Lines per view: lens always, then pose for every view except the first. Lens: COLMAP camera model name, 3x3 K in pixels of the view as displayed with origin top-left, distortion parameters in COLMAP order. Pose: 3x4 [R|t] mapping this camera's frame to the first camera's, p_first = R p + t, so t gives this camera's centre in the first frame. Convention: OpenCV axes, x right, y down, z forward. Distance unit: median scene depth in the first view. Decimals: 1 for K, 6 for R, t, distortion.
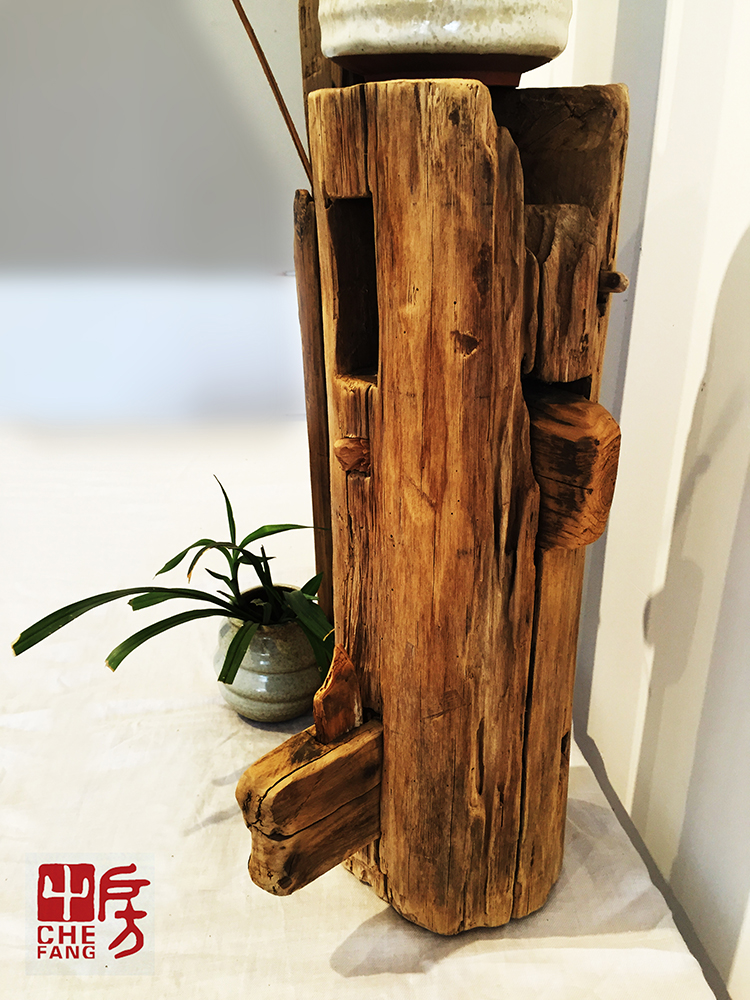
lens RADIAL K [[849.7, 0, 373.7], [0, 849.7, 502.7], [0, 0, 1]] dist [0.047457, 0.002245]
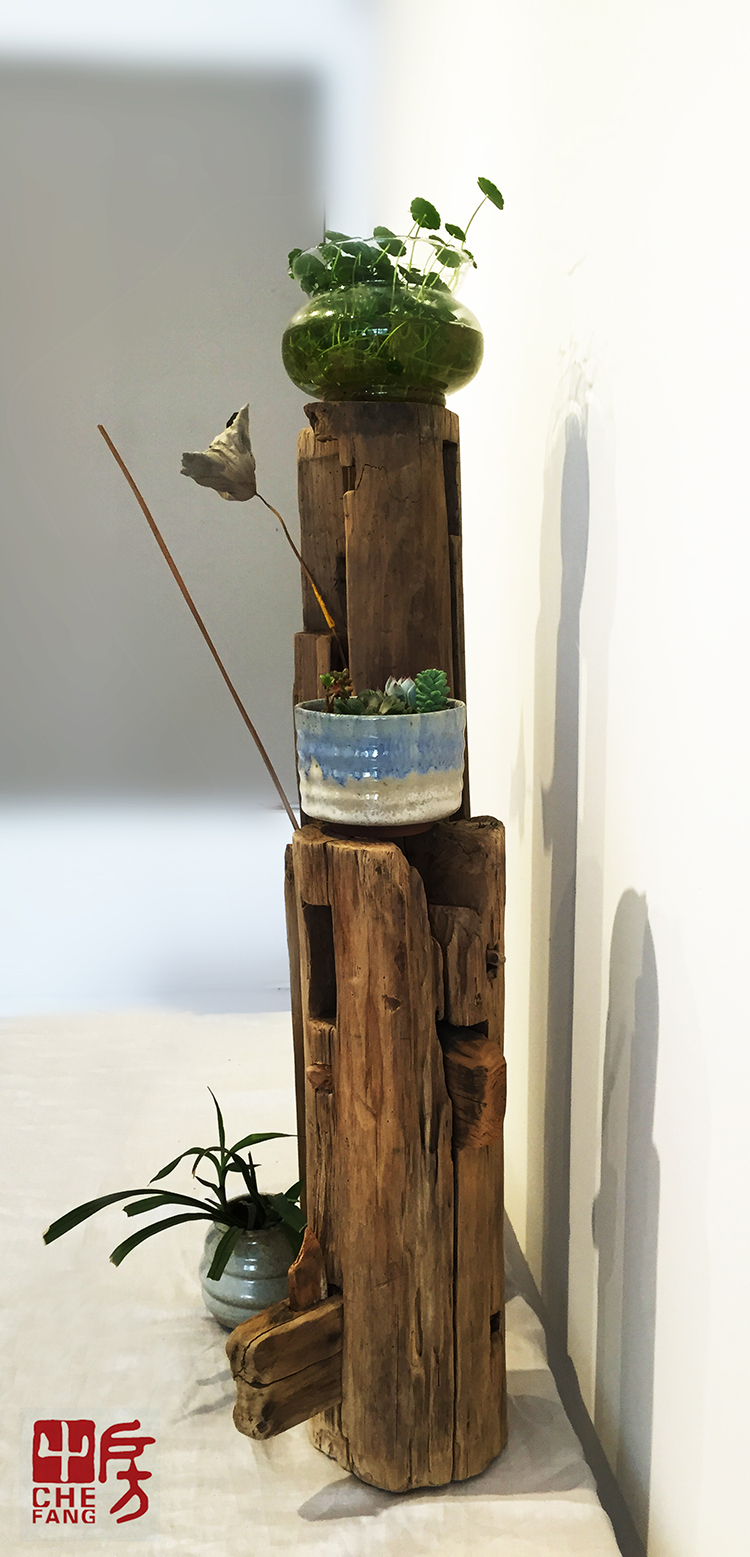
lens RADIAL K [[1221.9, 0, 390.8], [0, 1221.9, 783.5], [0, 0, 1]] dist [0.028085, -0.014933]
pose [[0.999917, -0.003152, -0.012498, 0.111005], [-0.000162, 0.966487, -0.256714, -0.006500], [0.012888, 0.256695, 0.966406, -0.985133]]
